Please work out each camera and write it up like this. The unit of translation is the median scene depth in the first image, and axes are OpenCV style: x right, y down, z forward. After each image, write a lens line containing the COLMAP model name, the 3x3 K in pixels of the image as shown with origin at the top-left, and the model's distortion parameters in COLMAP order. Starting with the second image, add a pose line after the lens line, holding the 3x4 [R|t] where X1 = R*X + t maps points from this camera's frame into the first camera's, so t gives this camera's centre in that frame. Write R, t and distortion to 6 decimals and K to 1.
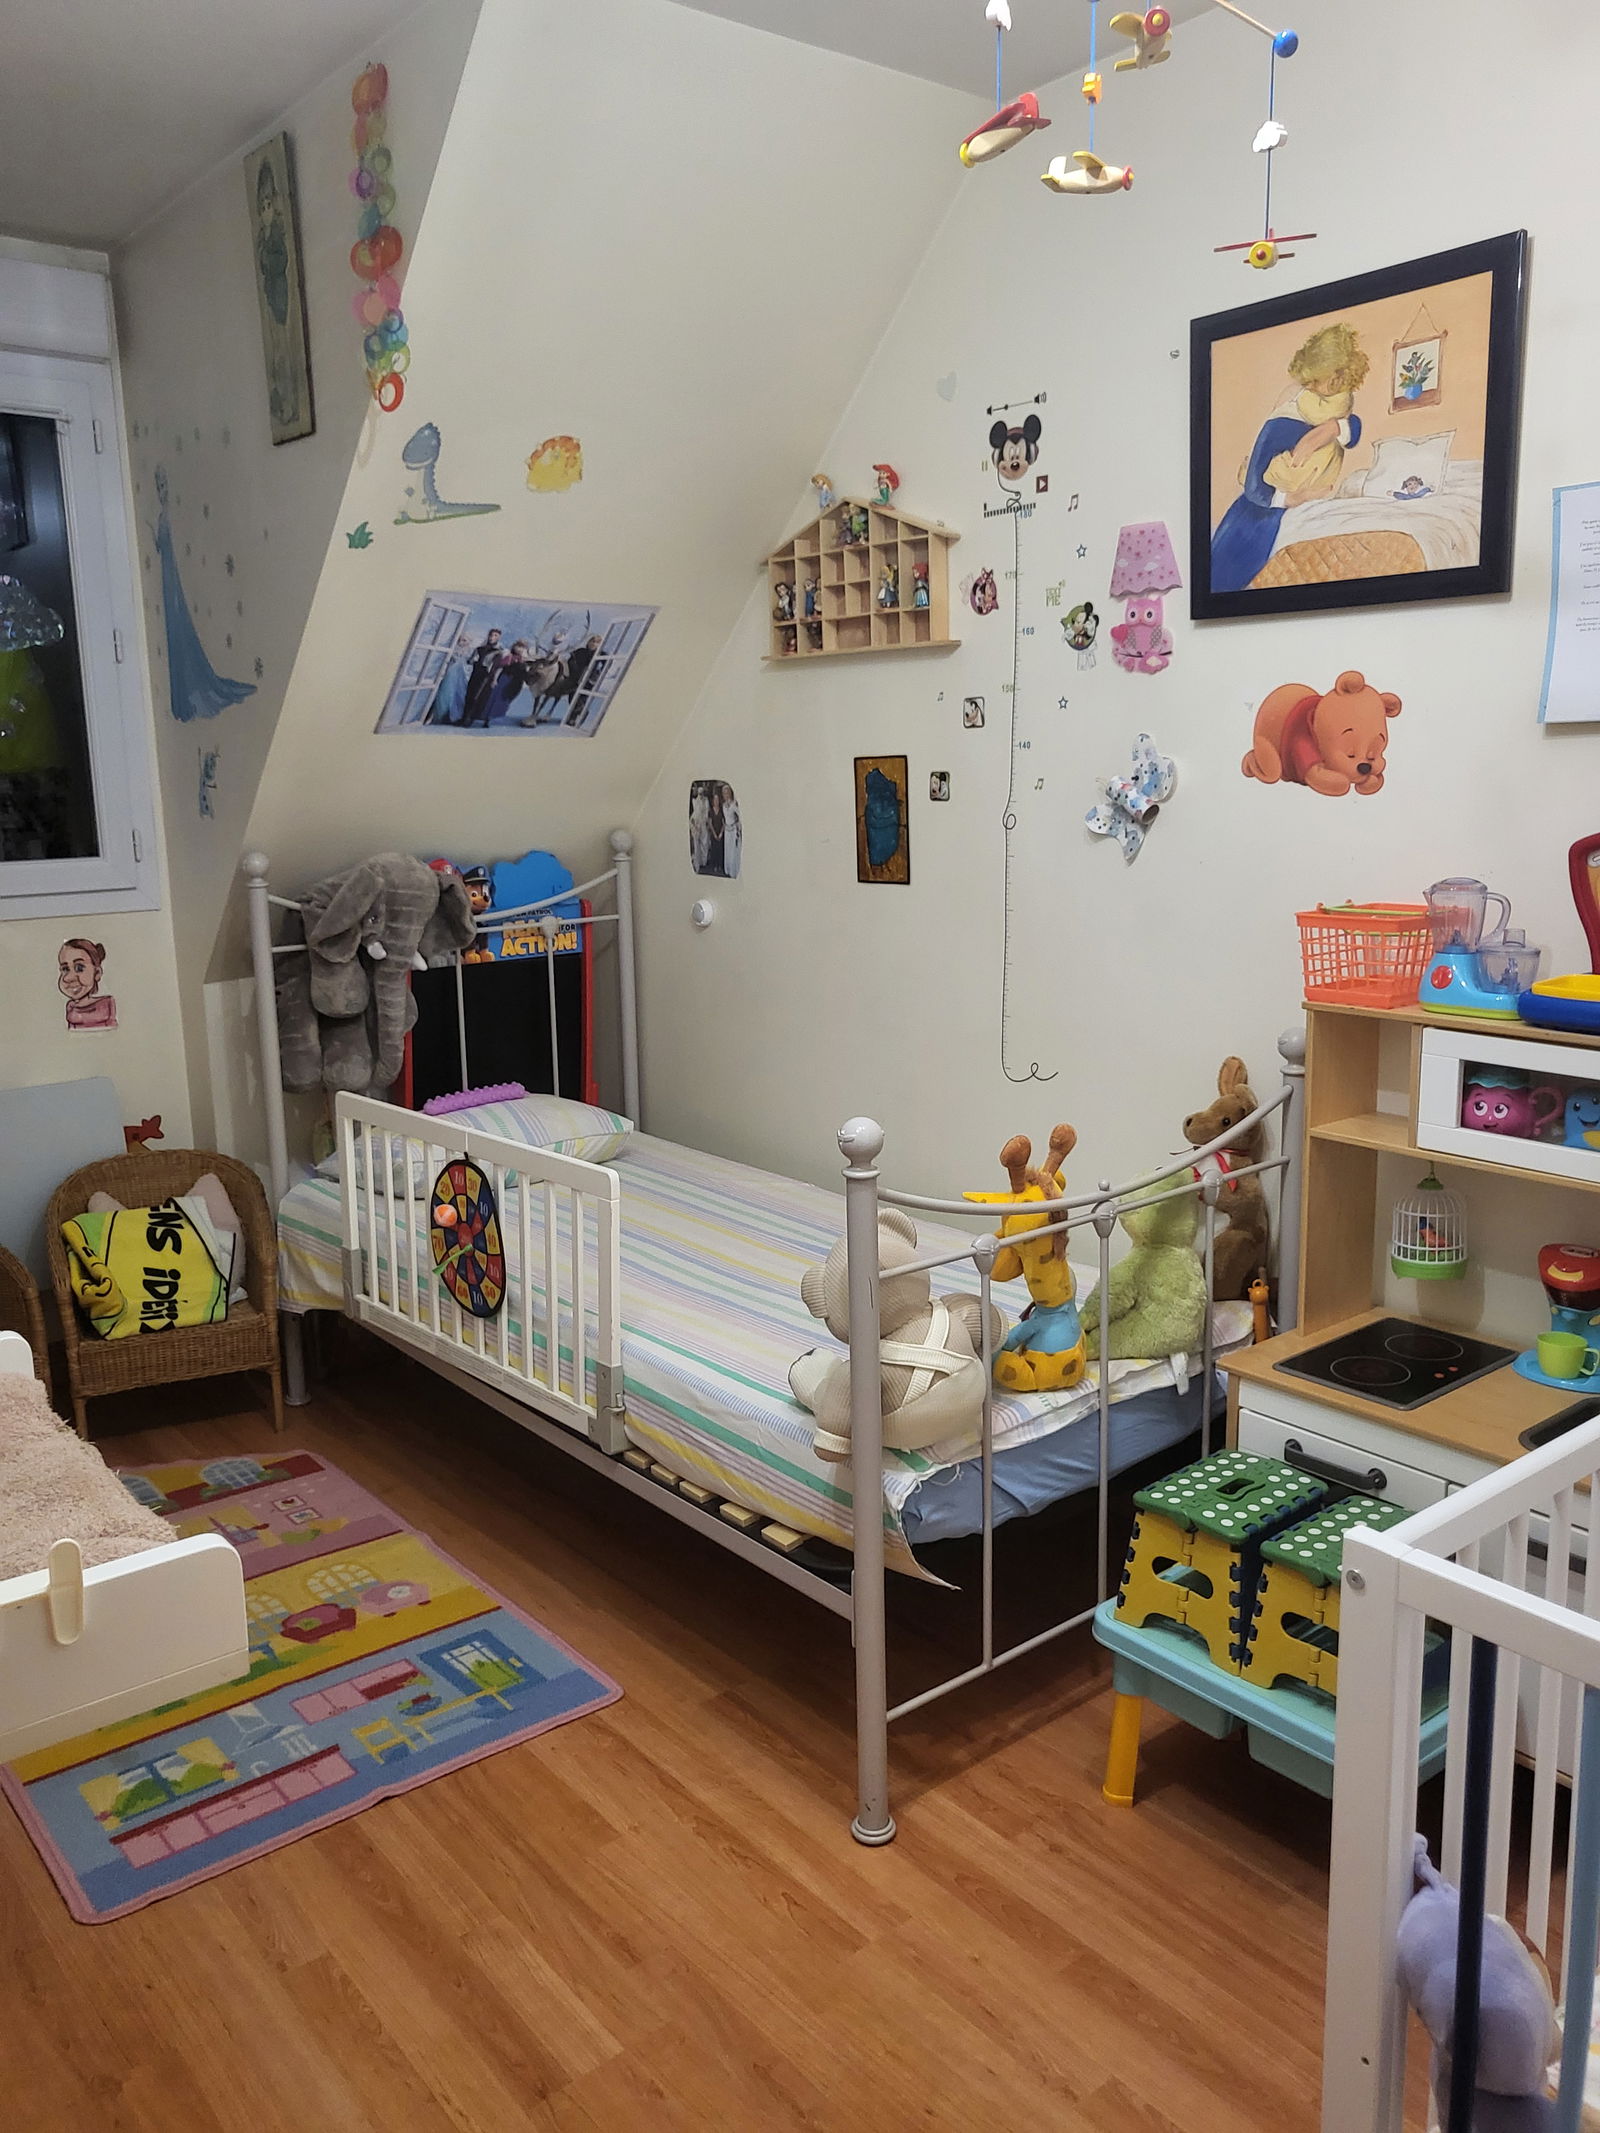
lens RADIAL K [[1666.0, 0, 809.3], [0, 1666.0, 1061.1], [0, 0, 1]] dist [-0.009141, 0.050785]
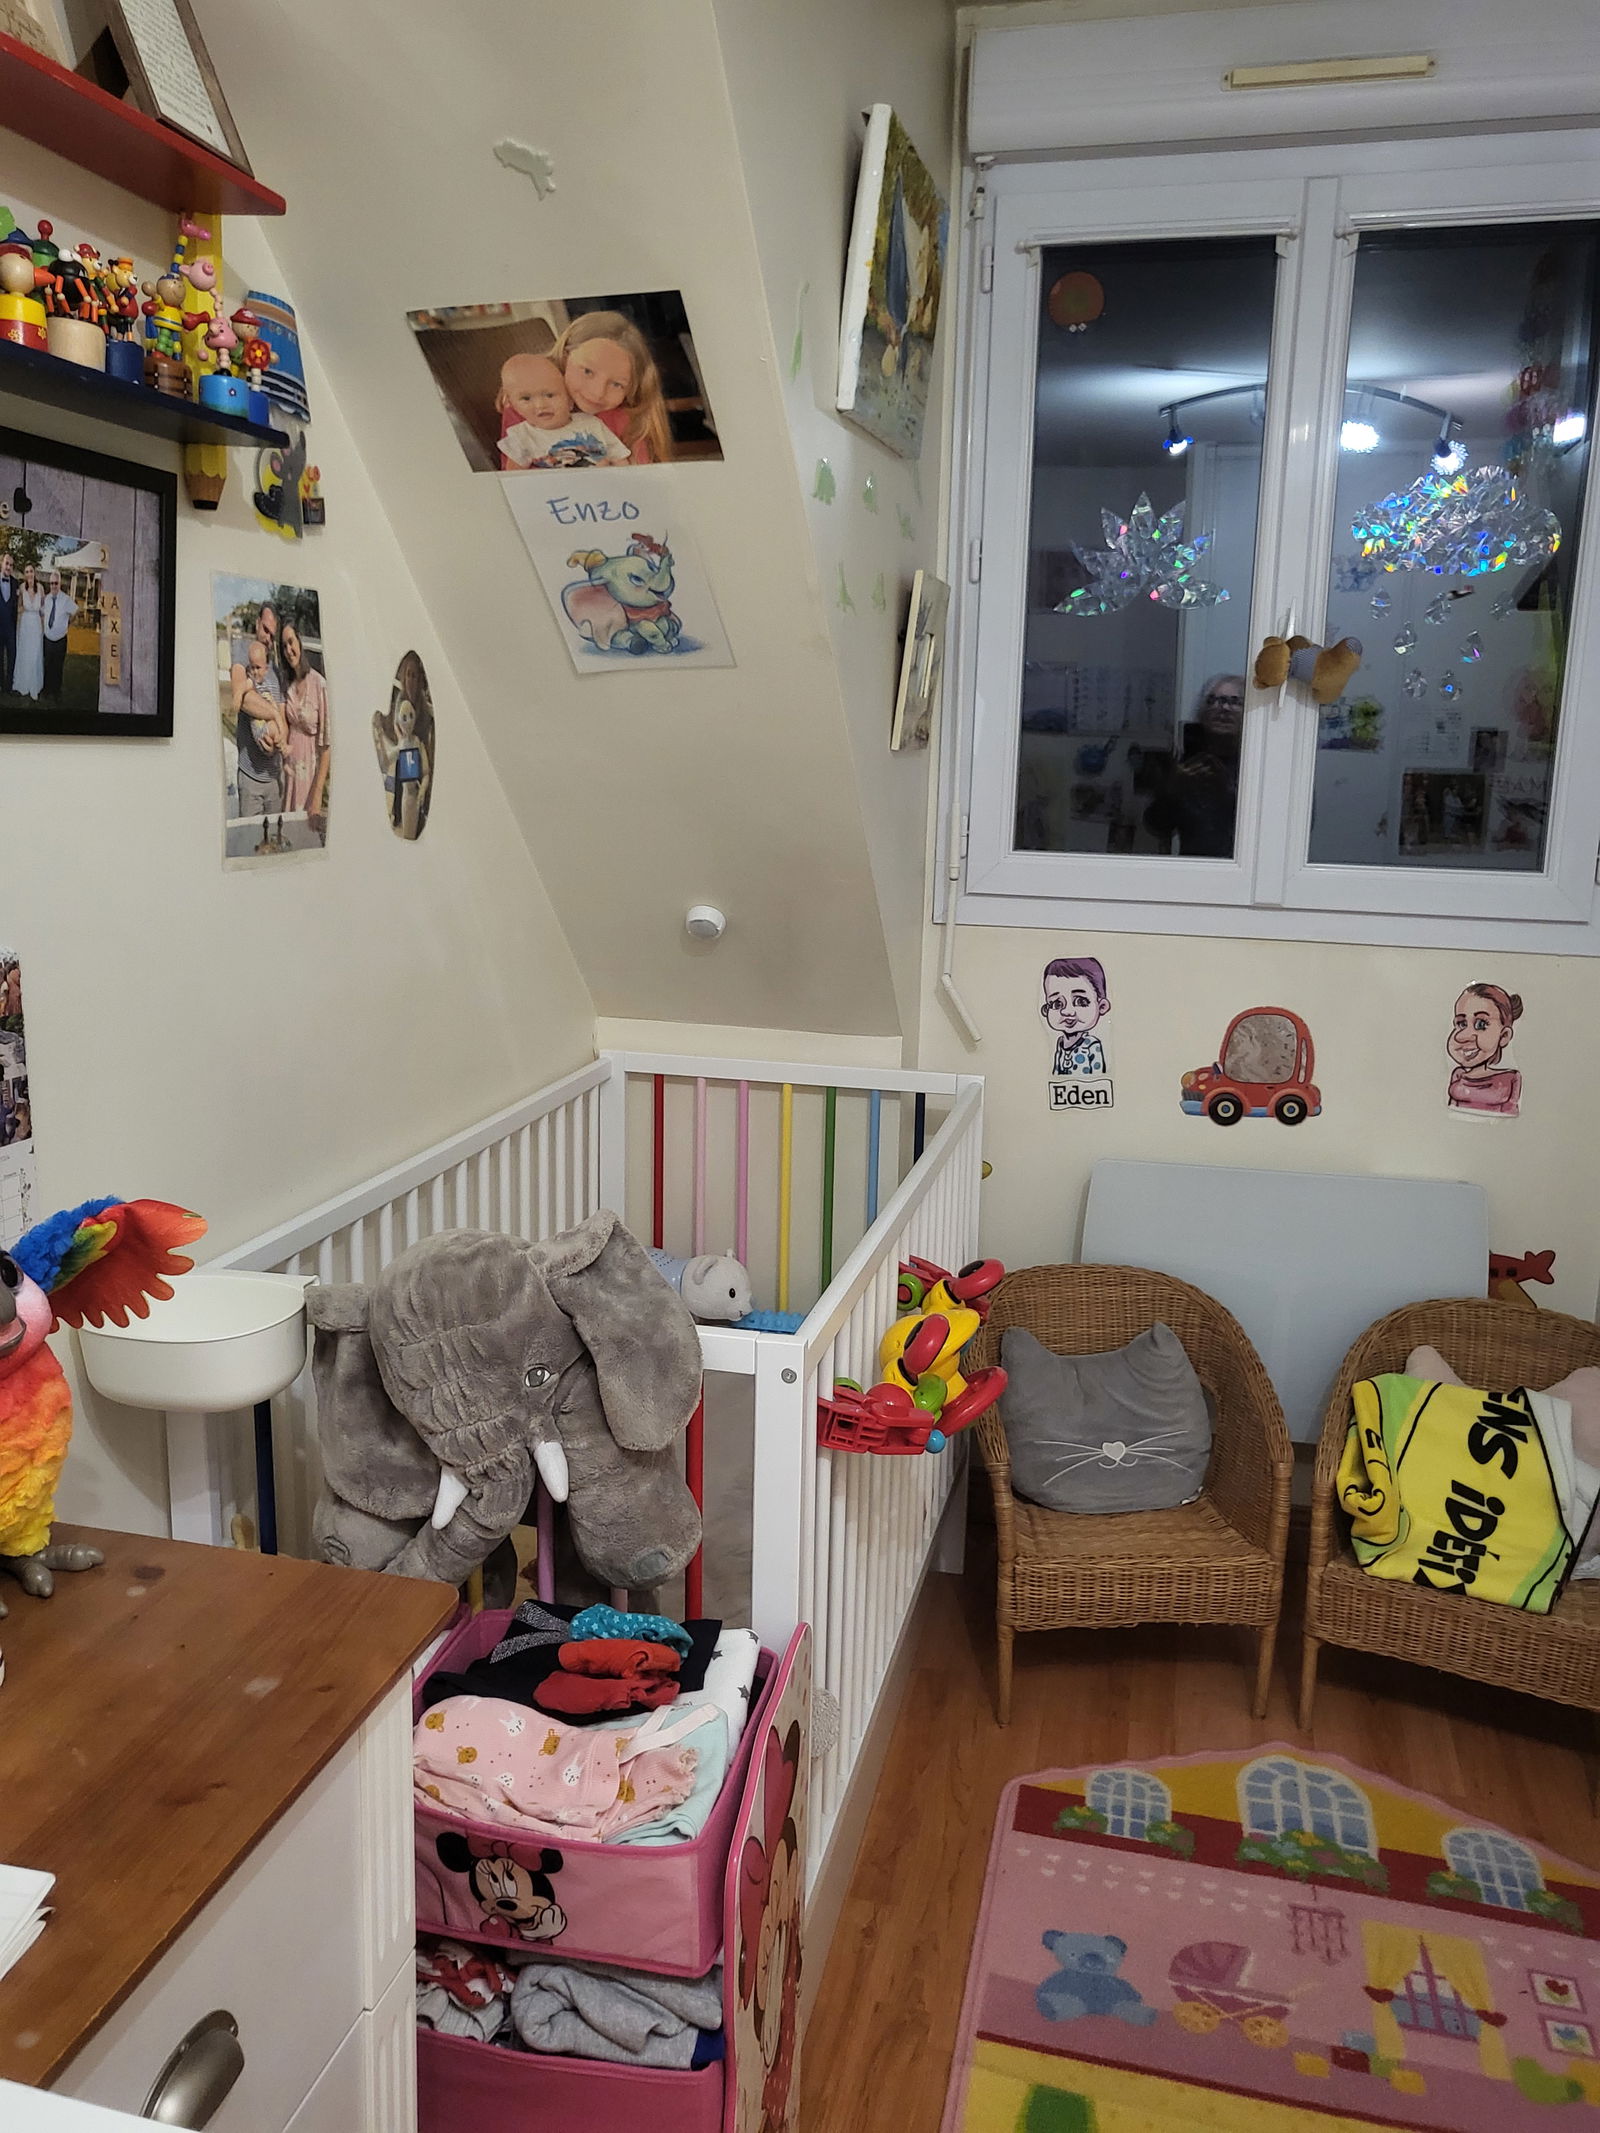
lens RADIAL K [[1666.0, 0, 785.2], [0, 1666.0, 1054.9], [0, 0, 1]] dist [-0.009141, 0.050785]
pose [[0.604038, 0.185978, -0.774951, -0.074149], [-0.180117, 0.979088, 0.094575, -0.064095], [0.776335, 0.082455, 0.624905, 0.370681]]
